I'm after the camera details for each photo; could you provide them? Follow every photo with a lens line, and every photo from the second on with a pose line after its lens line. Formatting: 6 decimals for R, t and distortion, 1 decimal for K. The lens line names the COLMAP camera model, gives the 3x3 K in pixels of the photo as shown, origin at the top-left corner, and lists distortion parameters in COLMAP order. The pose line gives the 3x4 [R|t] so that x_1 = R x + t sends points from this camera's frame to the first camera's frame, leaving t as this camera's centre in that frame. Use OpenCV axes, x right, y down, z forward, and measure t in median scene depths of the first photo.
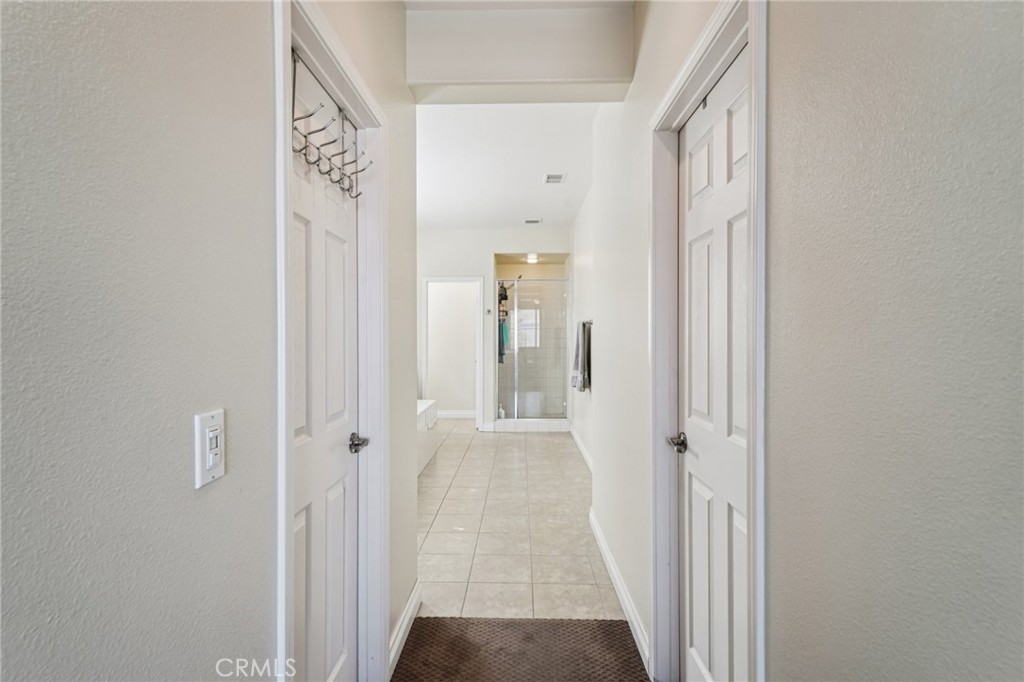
lens RADIAL K [[517.0, 0, 512.0], [0, 517.0, 341.0], [0, 0, 1]] dist [0.001672, 0.000441]
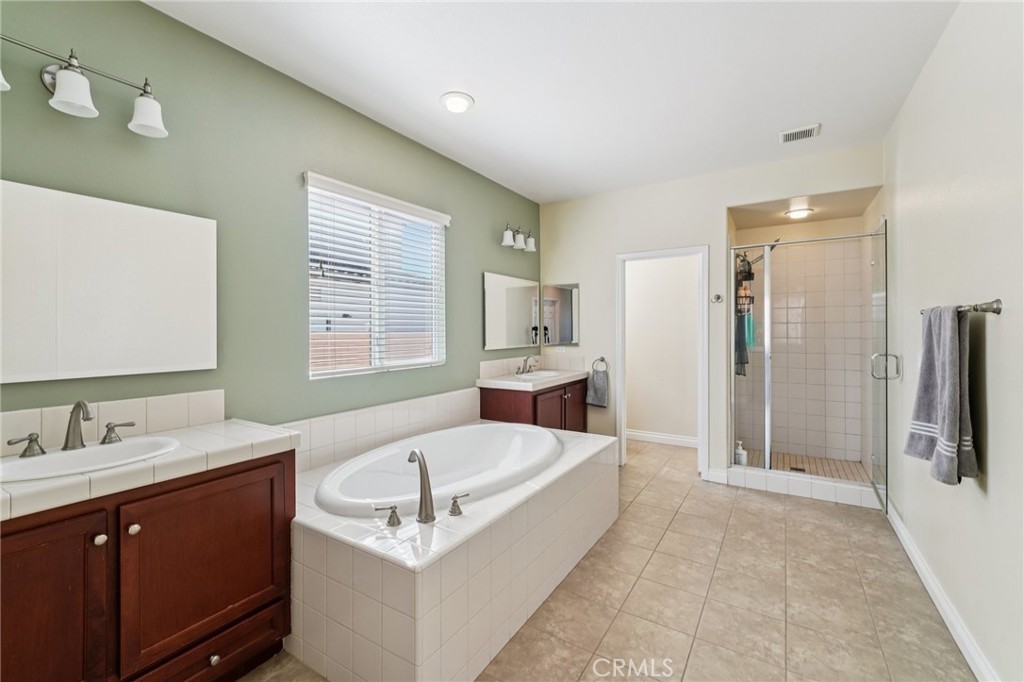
lens RADIAL K [[405.5, 0, 509.2], [0, 405.5, 328.2], [0, 0, 1]] dist [-0.002029, -0.019897]
pose [[0.843278, 0.002220, -0.537473, 0.006243], [-0.011307, 0.999843, -0.013611, -0.009742], [0.537359, 0.017555, 0.843171, 0.424811]]
